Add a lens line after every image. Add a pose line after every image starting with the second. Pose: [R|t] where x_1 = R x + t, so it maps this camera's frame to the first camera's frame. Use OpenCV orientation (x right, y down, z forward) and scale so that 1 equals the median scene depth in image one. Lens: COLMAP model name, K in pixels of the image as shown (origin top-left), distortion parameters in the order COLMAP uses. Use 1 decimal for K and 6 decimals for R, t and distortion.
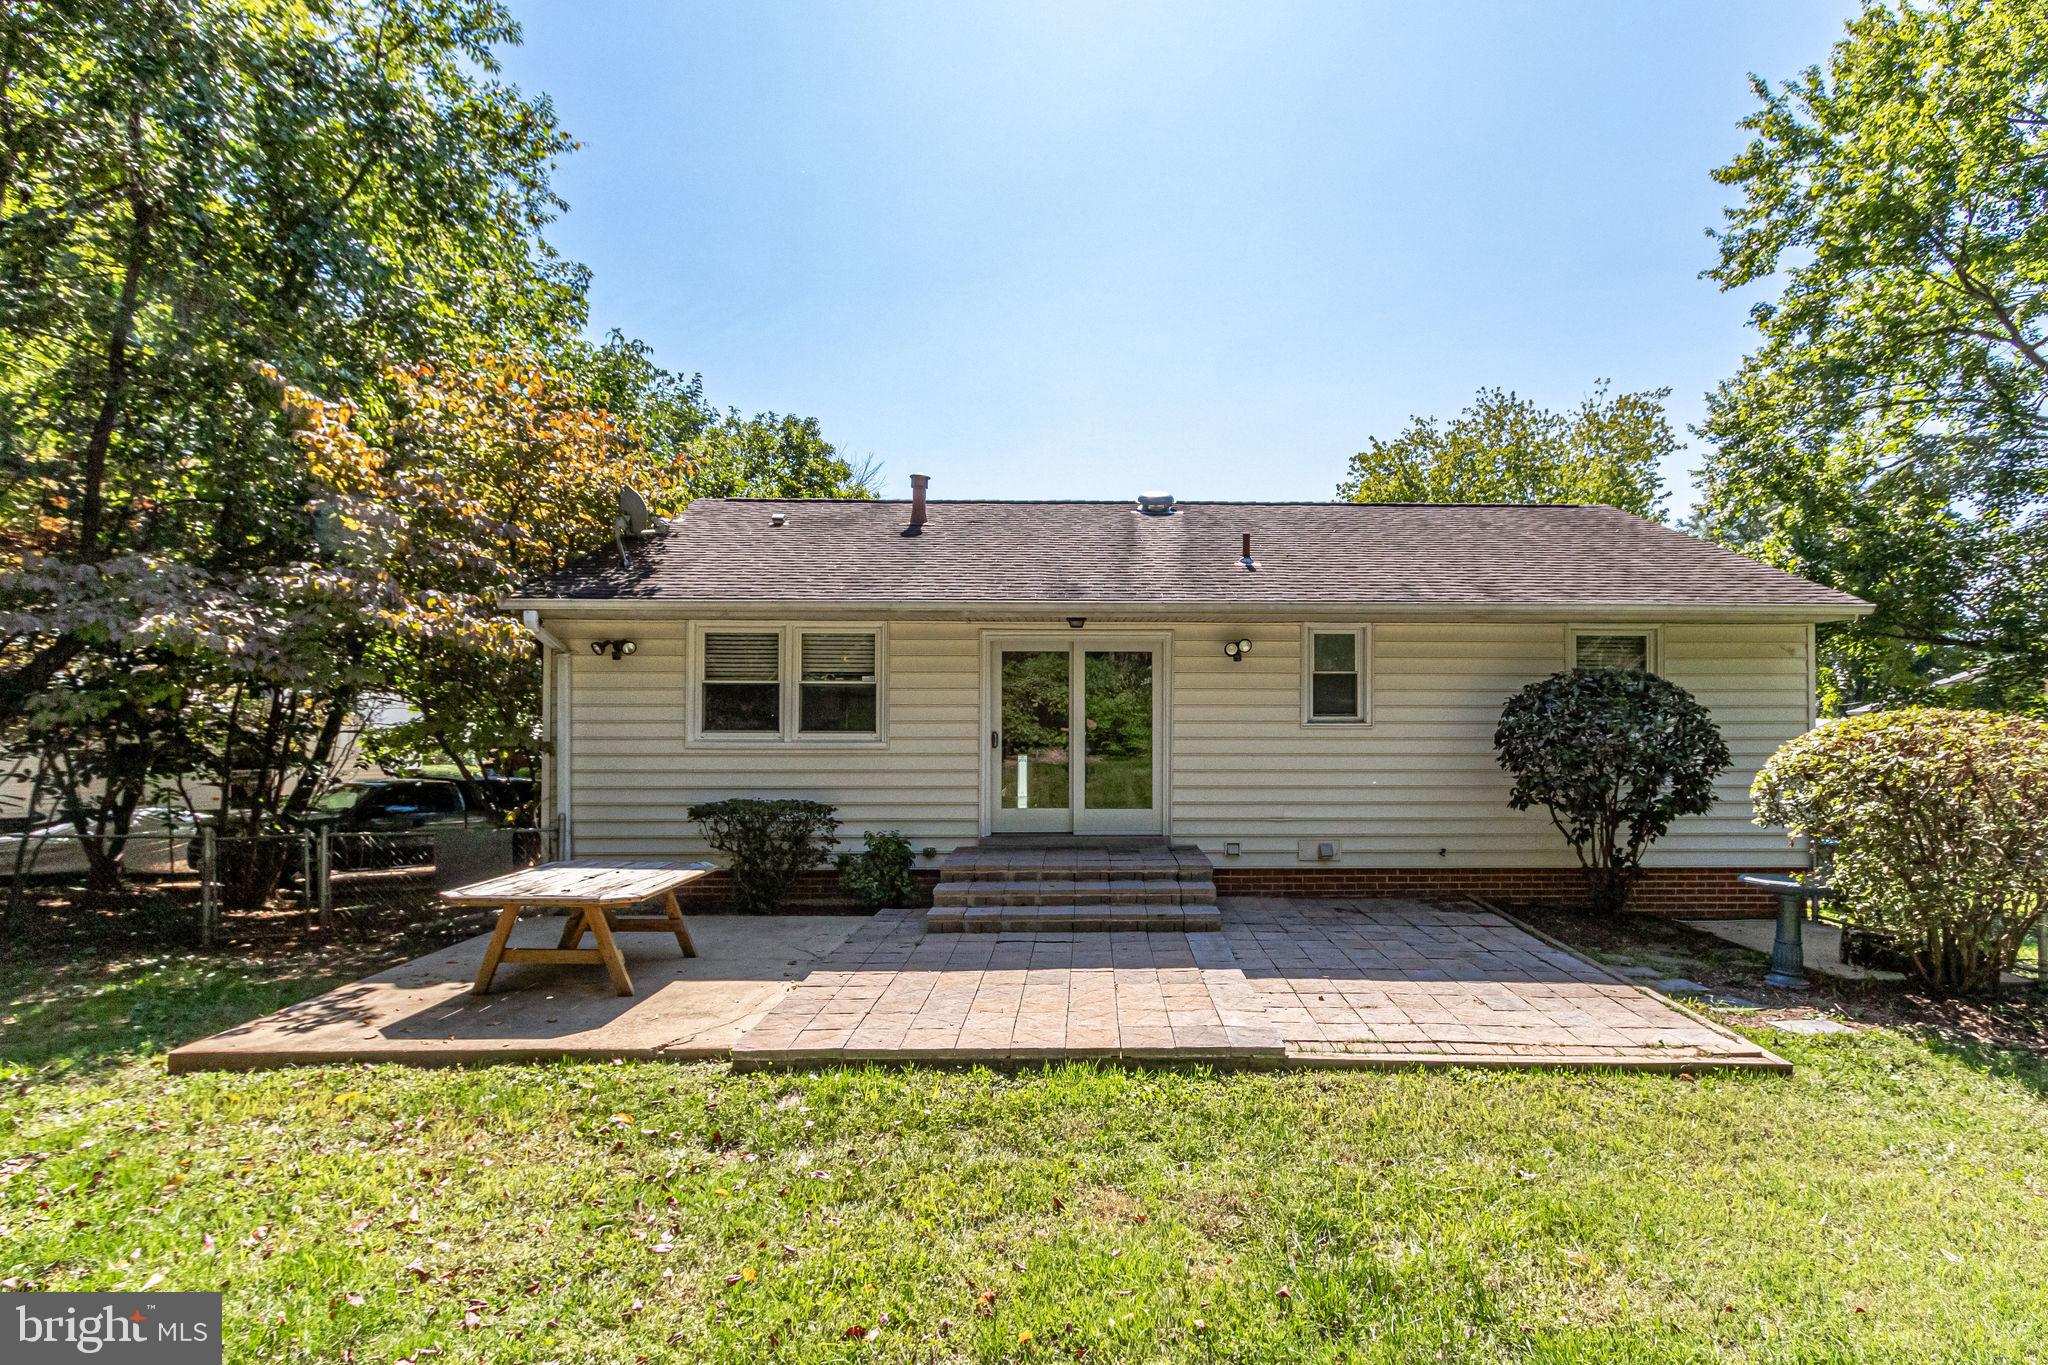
lens RADIAL K [[967.7, 0, 1029.1], [0, 967.7, 694.5], [0, 0, 1]] dist [0.004582, 0.001279]
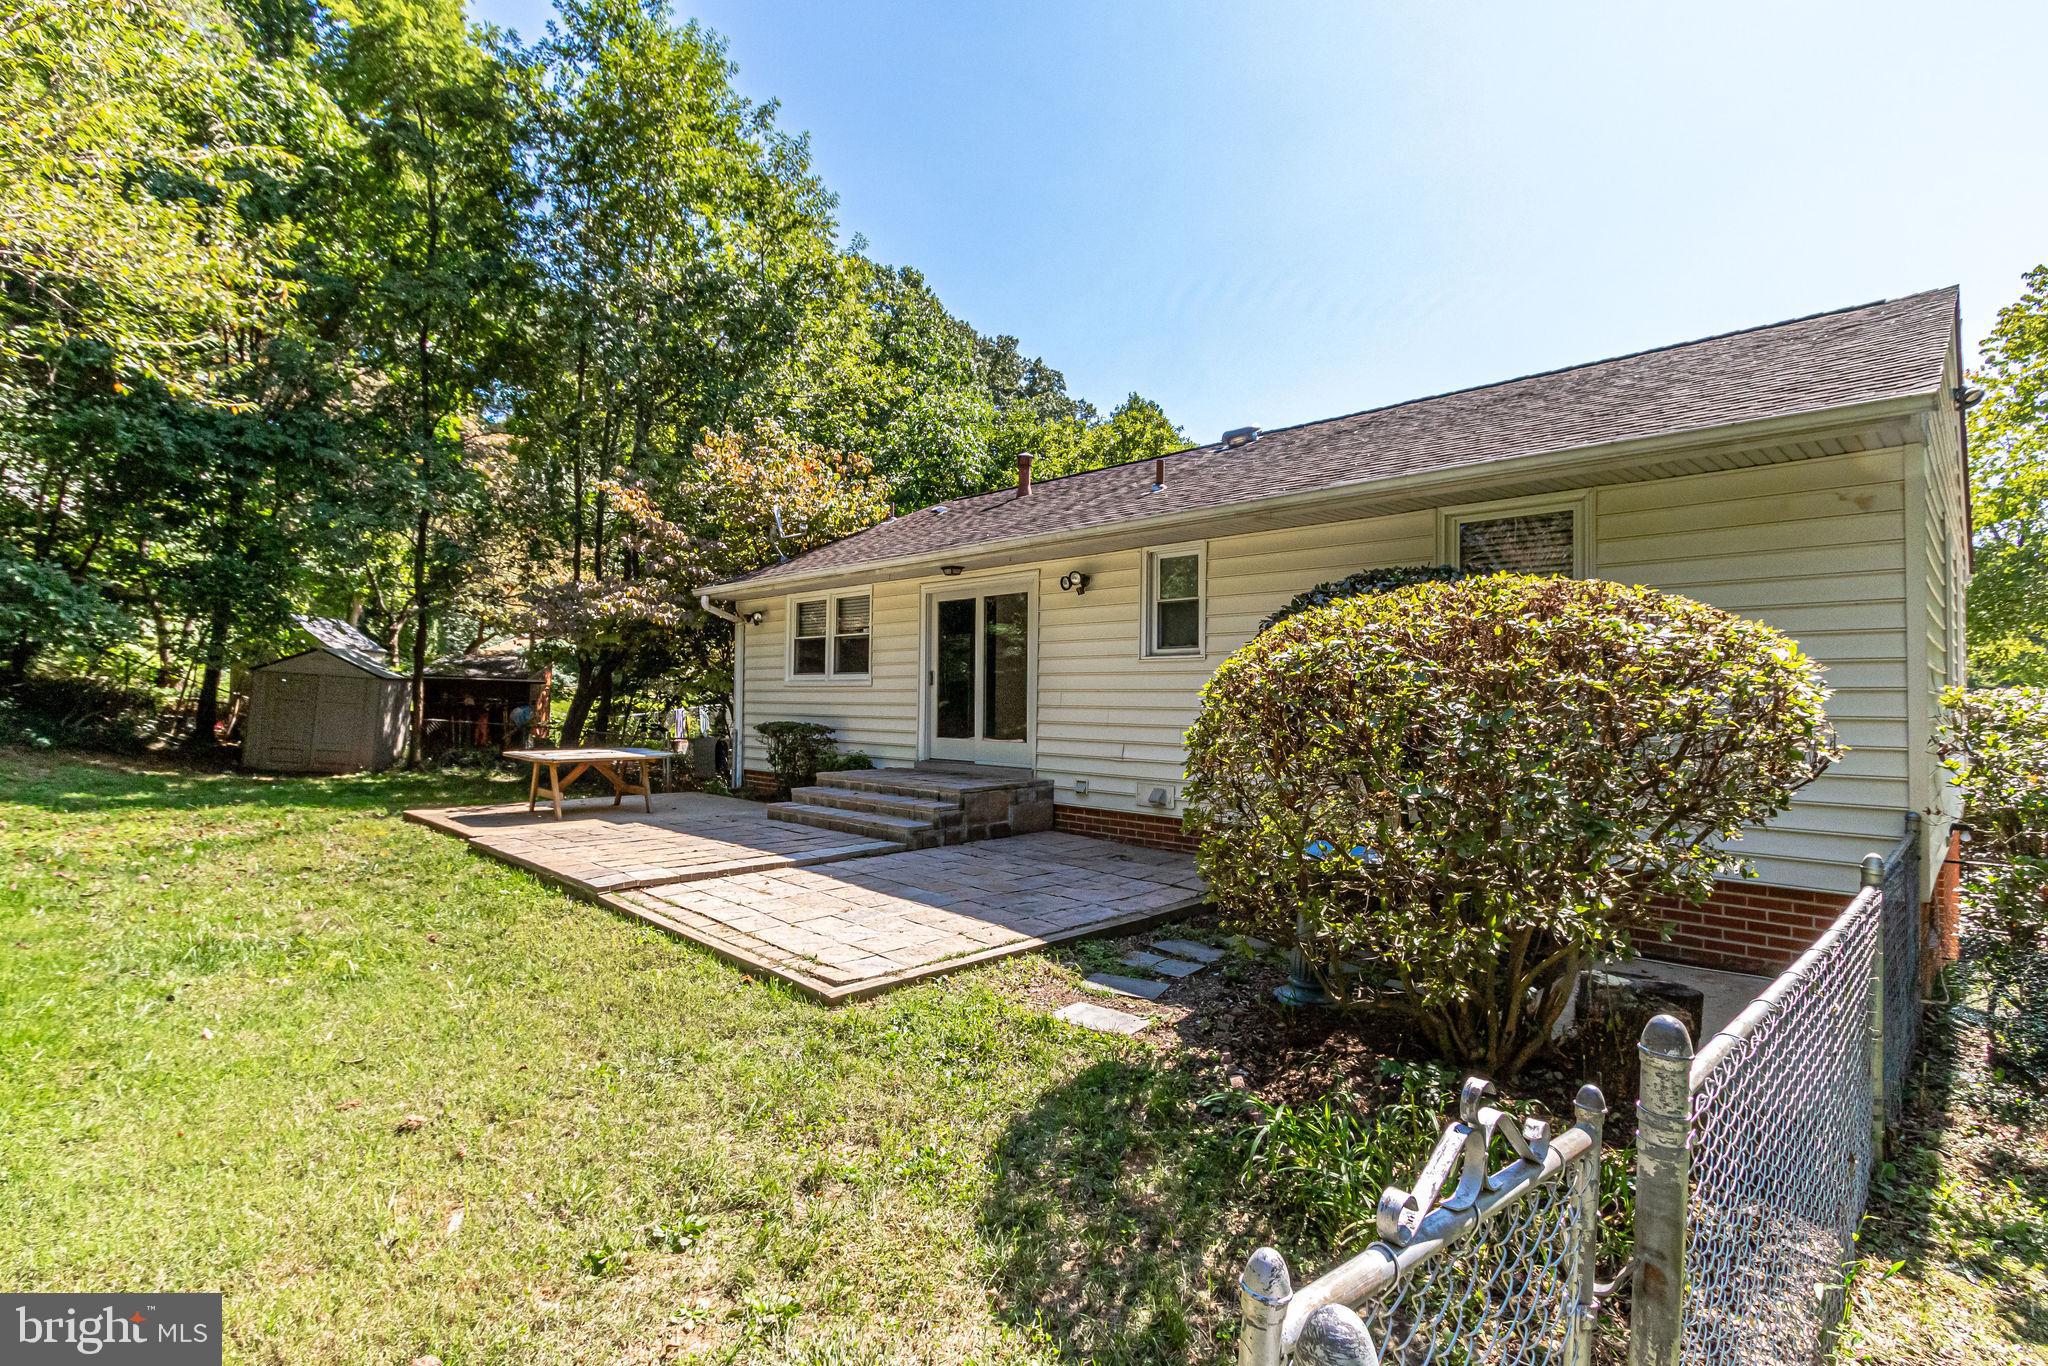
lens RADIAL K [[967.7, 0, 1029.1], [0, 967.7, 695.0], [0, 0, 1]] dist [0.004582, 0.001279]
pose [[0.684455, 0.001262, -0.729054, 0.912938], [0.017398, 0.999685, 0.018065, 0.048845], [0.728847, -0.025049, 0.684218, 0.299967]]
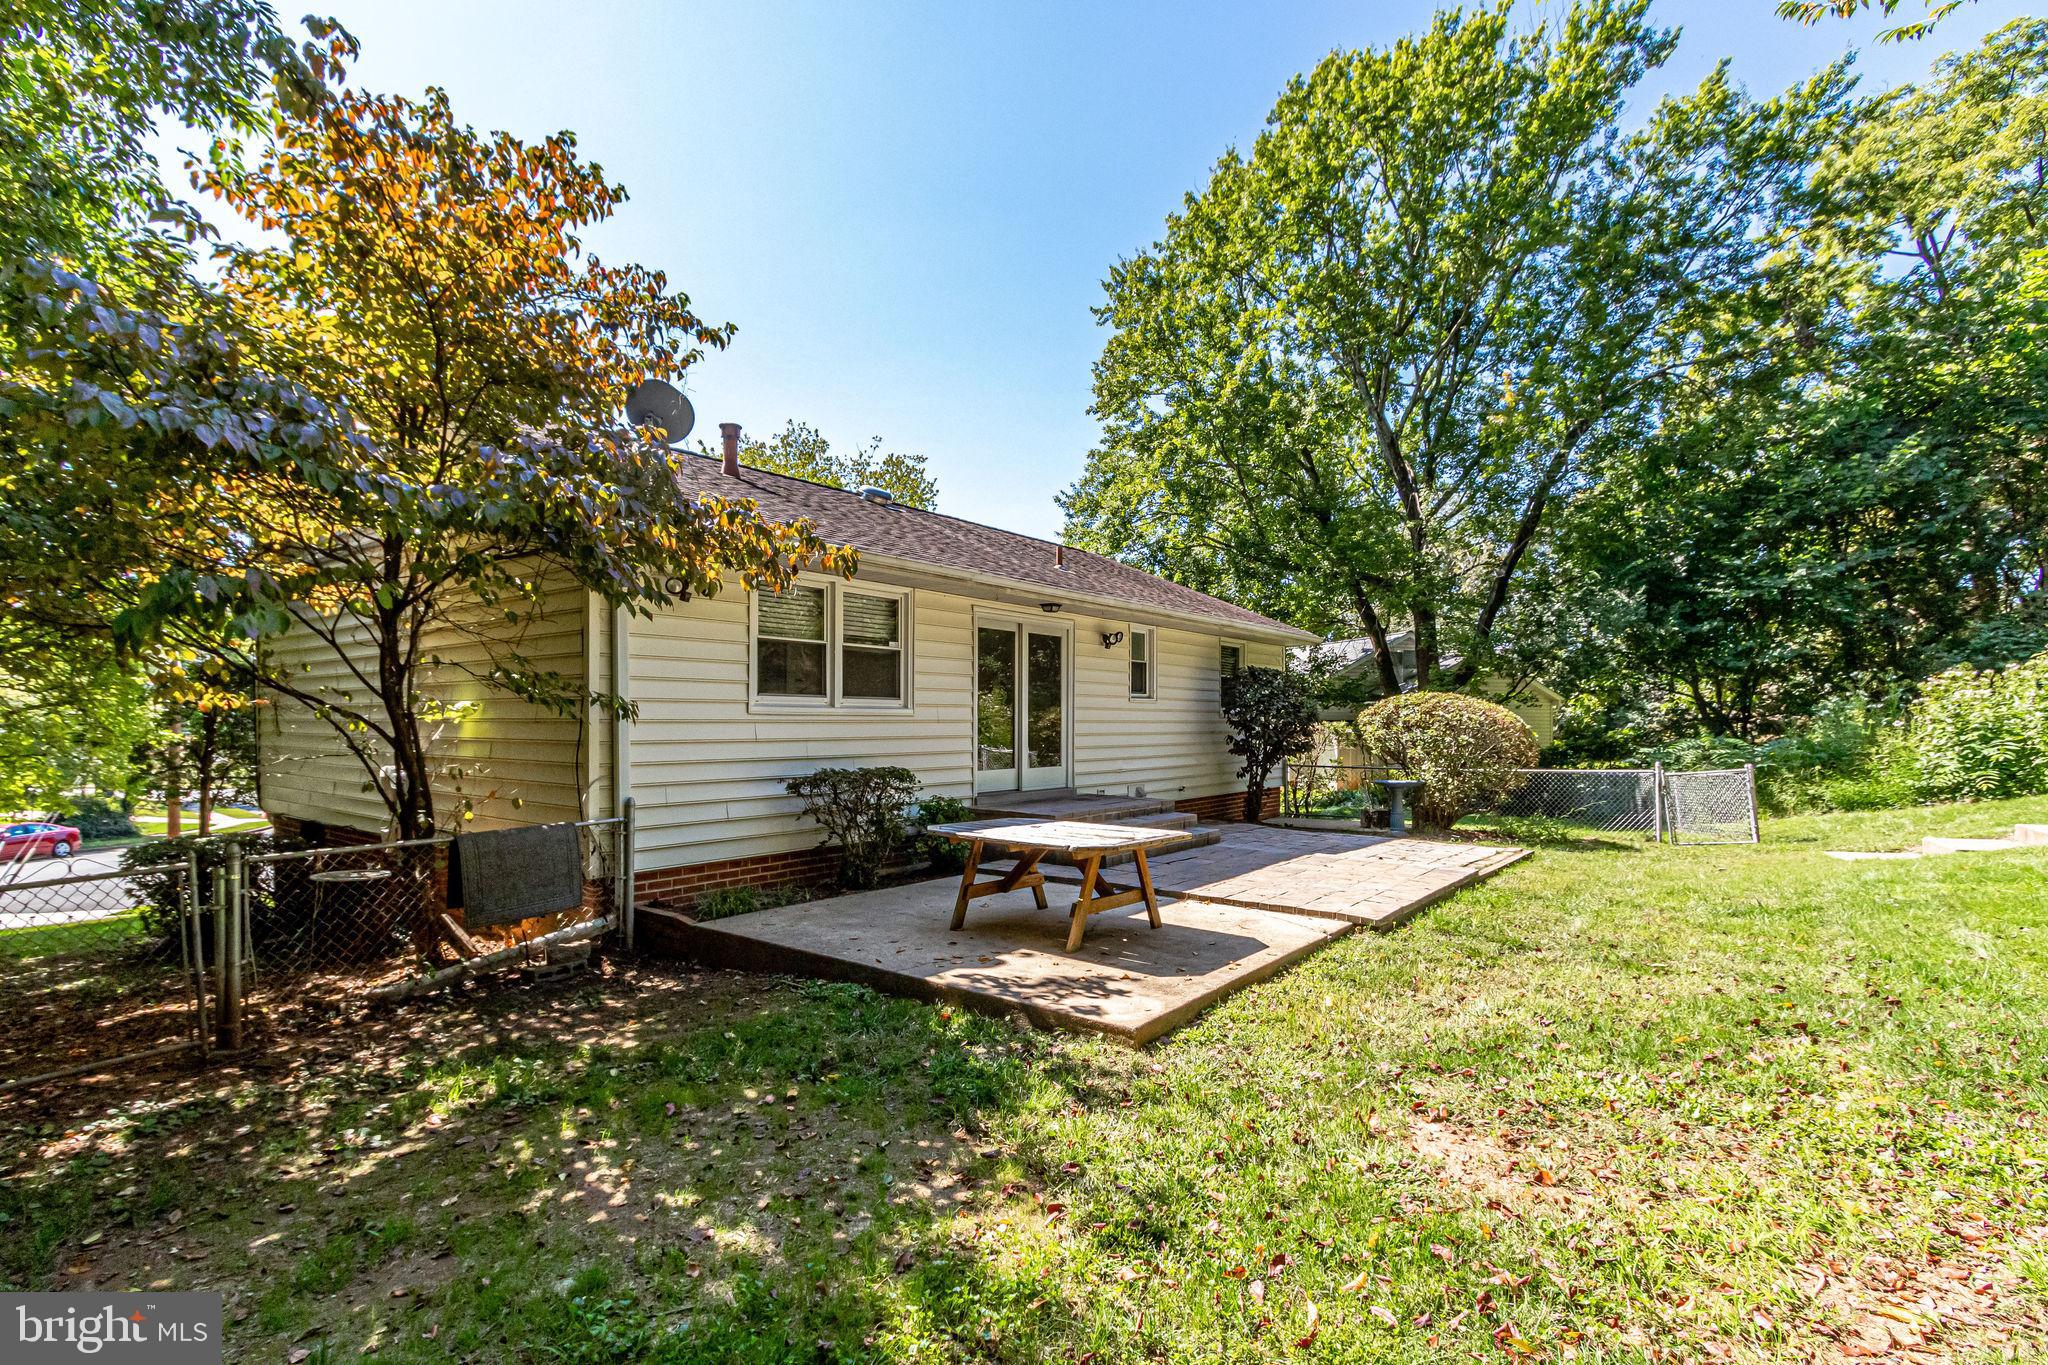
lens RADIAL K [[967.7, 0, 1029.1], [0, 967.7, 694.5], [0, 0, 1]] dist [0.004582, 0.001279]
pose [[0.627811, 0.021800, 0.778060, -0.860220], [-0.019617, 0.999733, -0.012182, 0.044862], [-0.778118, -0.007615, 0.628072, 0.283209]]
